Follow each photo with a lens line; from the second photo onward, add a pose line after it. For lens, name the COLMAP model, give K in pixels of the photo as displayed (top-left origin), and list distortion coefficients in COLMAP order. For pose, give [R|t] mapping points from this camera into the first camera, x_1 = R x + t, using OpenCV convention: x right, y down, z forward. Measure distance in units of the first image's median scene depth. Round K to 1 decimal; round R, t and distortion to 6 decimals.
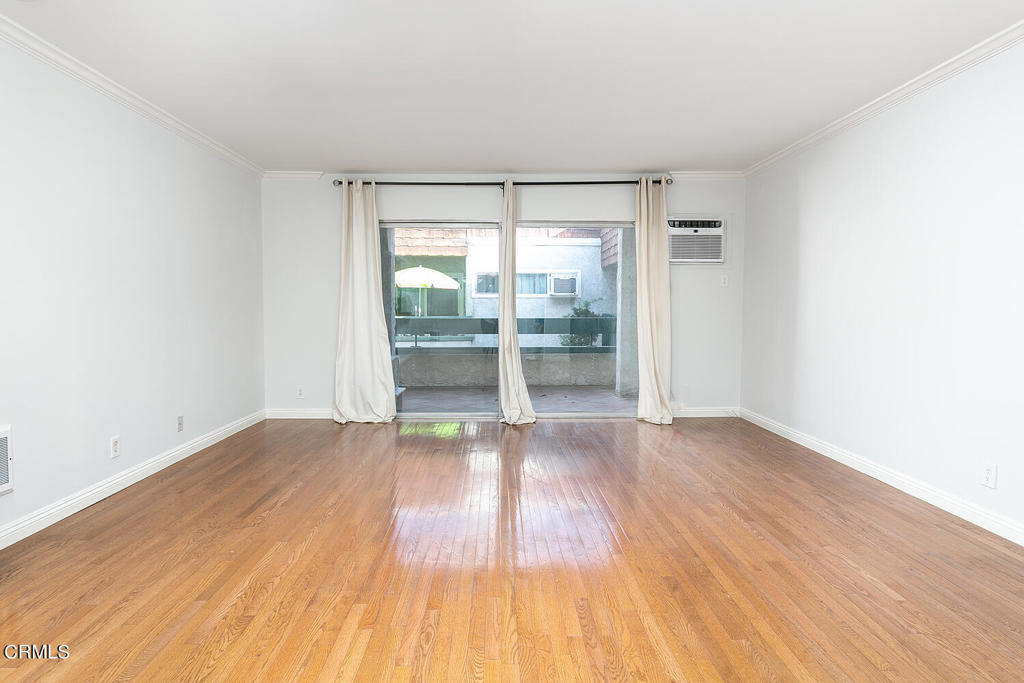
lens RADIAL K [[546.4, 0, 512.0], [0, 546.4, 341.5], [0, 0, 1]] dist [-0.001668, -0.001584]
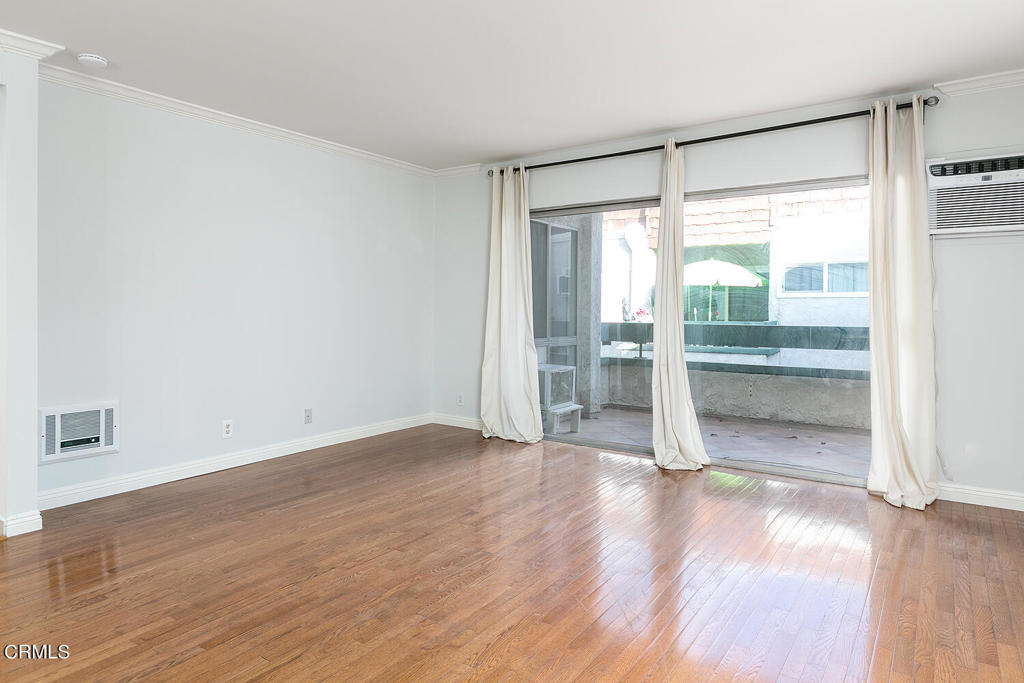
lens RADIAL K [[631.8, 0, 497.5], [0, 631.8, 318.6], [0, 0, 1]] dist [0.003860, -0.000484]
pose [[0.798219, 0.012981, -0.602227, 0.328046], [-0.042471, 0.998492, -0.034771, -0.010134], [0.600868, 0.053332, 0.797567, 0.170684]]
